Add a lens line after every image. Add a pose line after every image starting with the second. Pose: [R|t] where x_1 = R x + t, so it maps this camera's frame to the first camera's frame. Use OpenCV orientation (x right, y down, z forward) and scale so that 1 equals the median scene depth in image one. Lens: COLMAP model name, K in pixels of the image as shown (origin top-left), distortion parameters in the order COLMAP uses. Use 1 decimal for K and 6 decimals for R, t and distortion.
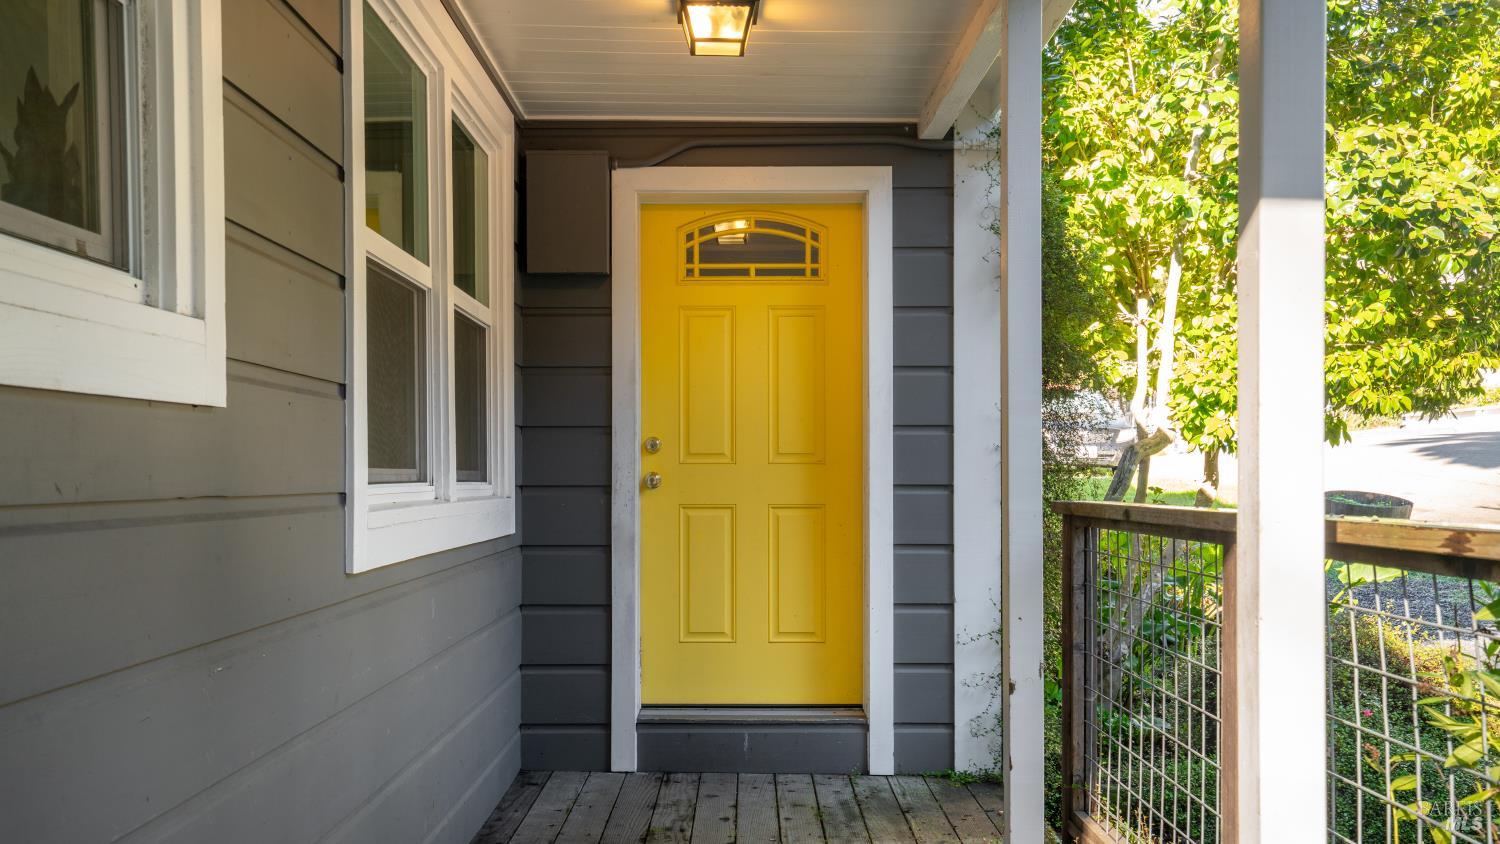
lens RADIAL K [[1470.8, 0, 747.0], [0, 1470.8, 470.5], [0, 0, 1]] dist [0.013096, 0.010374]
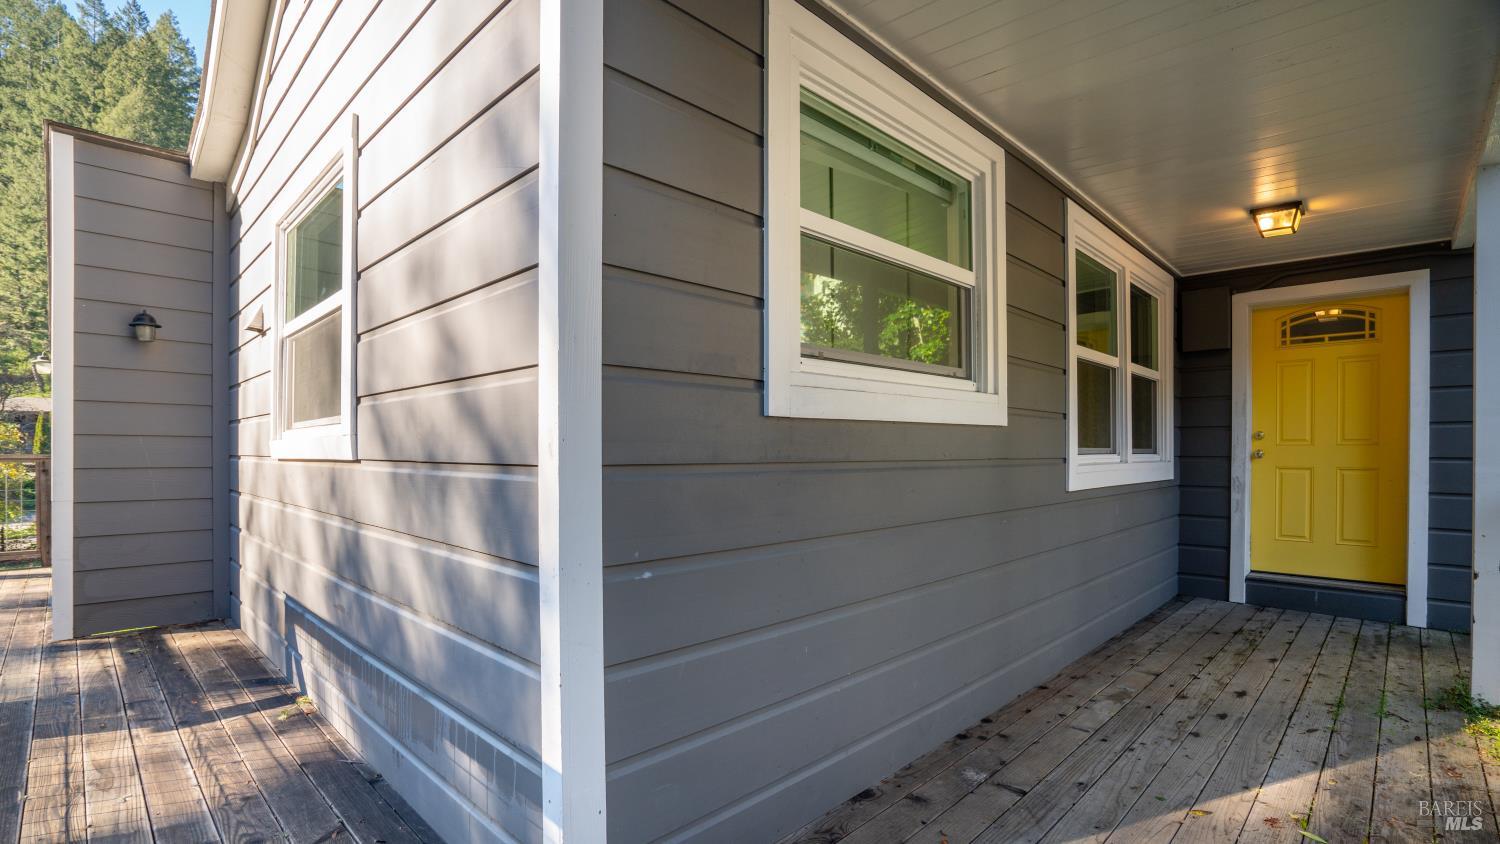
lens RADIAL K [[682.5, 0, 744.3], [0, 682.5, 455.5], [0, 0, 1]] dist [-0.042921, 0.012211]
pose [[0.715705, 0.007985, -0.698357, 0.068093], [-0.000244, 0.999937, 0.011184, -0.000694], [0.698402, -0.007834, 0.715662, -0.094100]]
